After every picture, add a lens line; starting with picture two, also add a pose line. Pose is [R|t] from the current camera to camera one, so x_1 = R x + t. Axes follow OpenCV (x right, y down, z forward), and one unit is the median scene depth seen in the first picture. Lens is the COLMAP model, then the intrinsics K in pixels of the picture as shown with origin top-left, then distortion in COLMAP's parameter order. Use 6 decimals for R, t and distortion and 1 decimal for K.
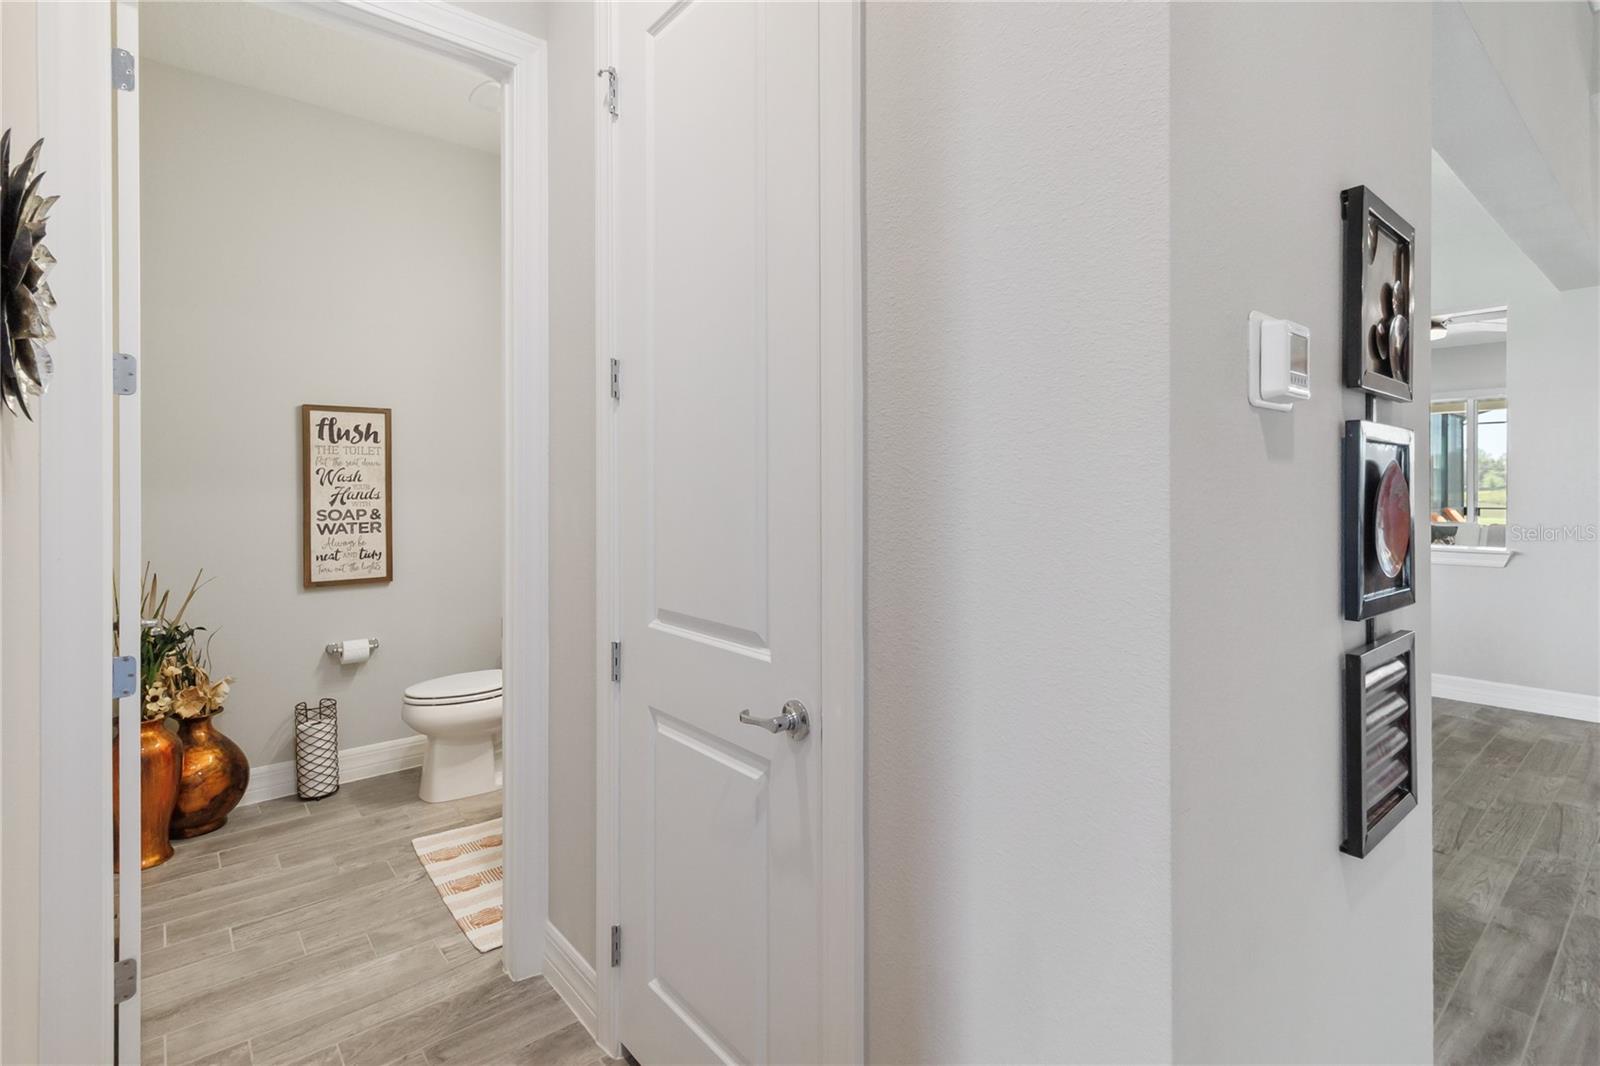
lens RADIAL K [[769.4, 0, 821.6], [0, 769.4, 488.5], [0, 0, 1]] dist [0.005576, 0.000846]
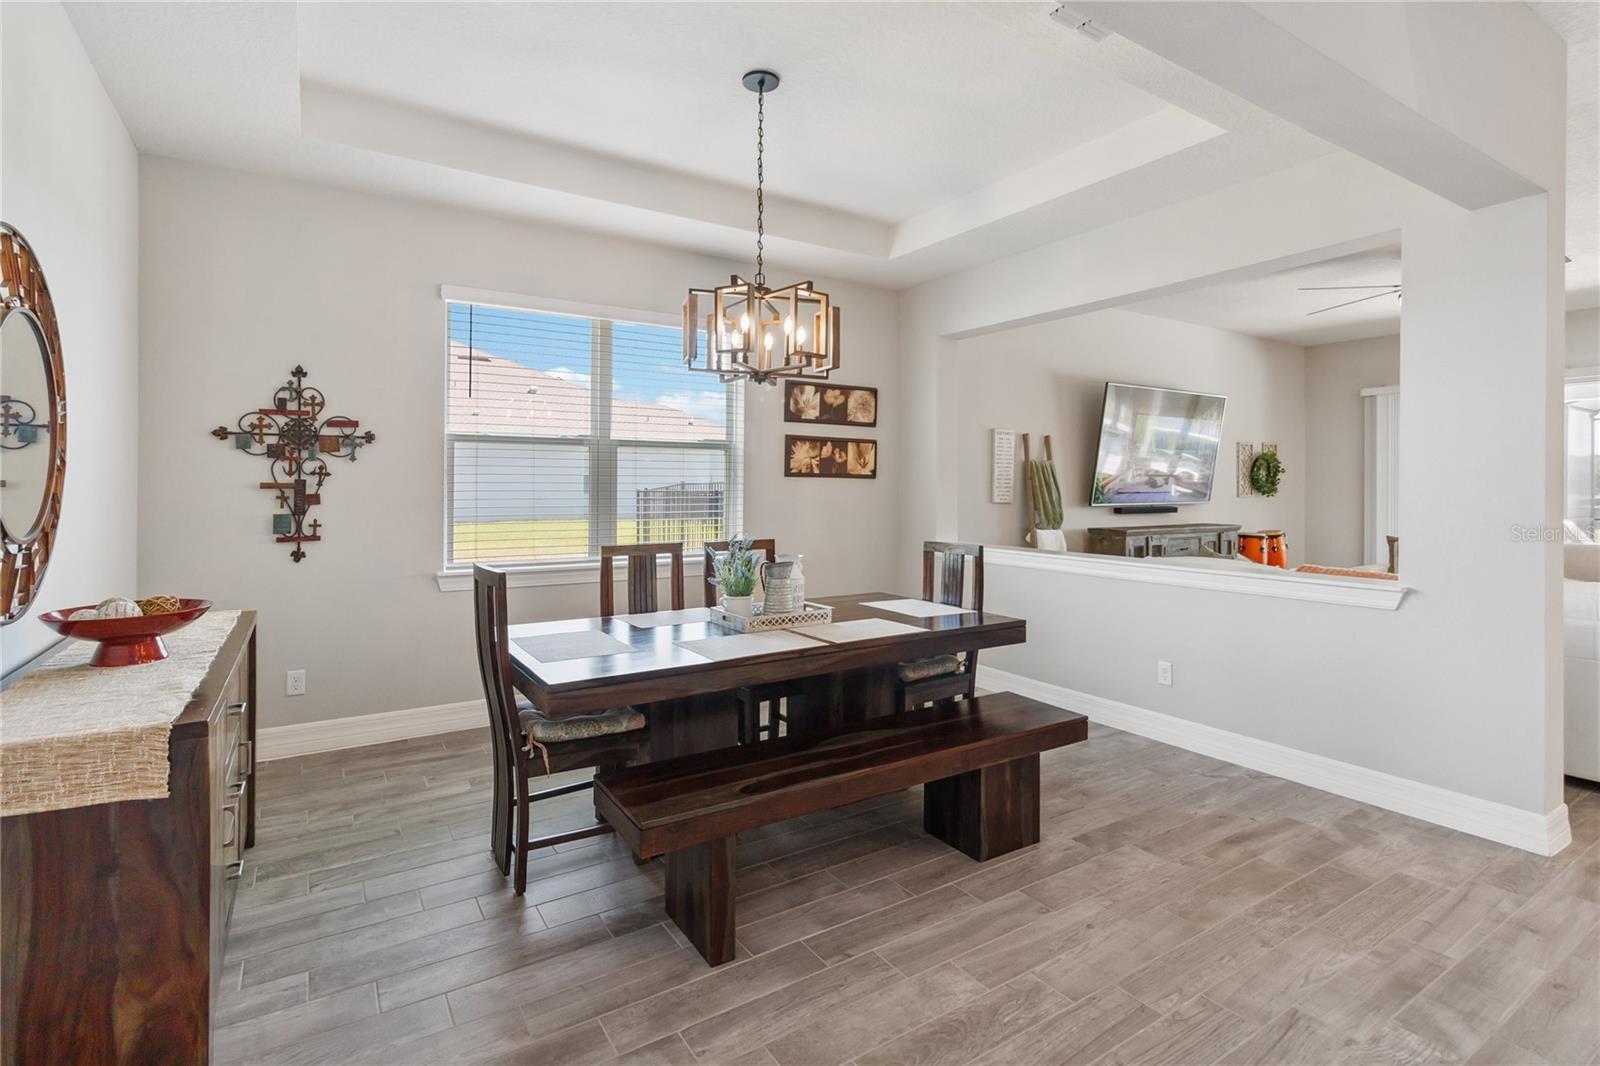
lens RADIAL K [[769.4, 0, 811.2], [0, 769.4, 482.3], [0, 0, 1]] dist [0.005576, 0.000846]
pose [[0.990938, 0.006147, -0.134182, 0.653434], [-0.006985, 0.999959, -0.005776, -0.008922], [0.134141, 0.006661, 0.990940, 0.338191]]
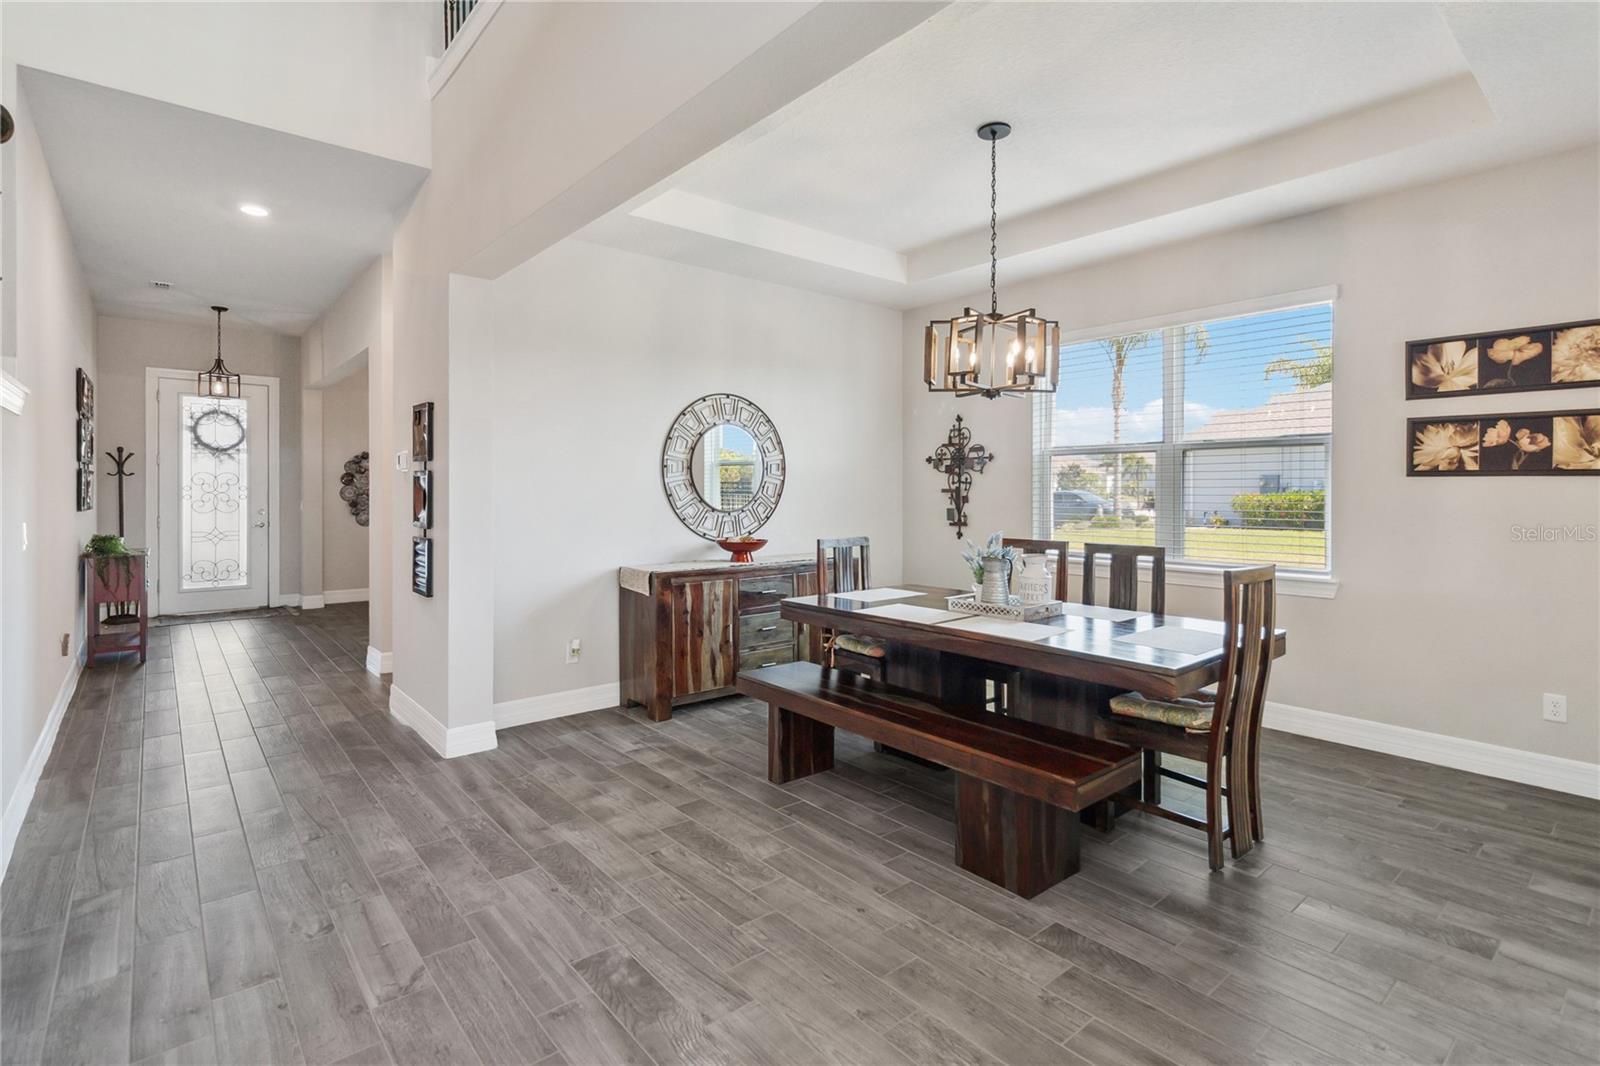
lens RADIAL K [[769.4, 0, 806.7], [0, 769.4, 486.9], [0, 0, 1]] dist [0.005576, 0.000846]
pose [[-0.008841, -0.000489, -0.999961, 1.596845], [-0.001594, 0.999999, -0.000475, -0.012229], [0.999960, 0.001589, -0.008842, 1.064294]]
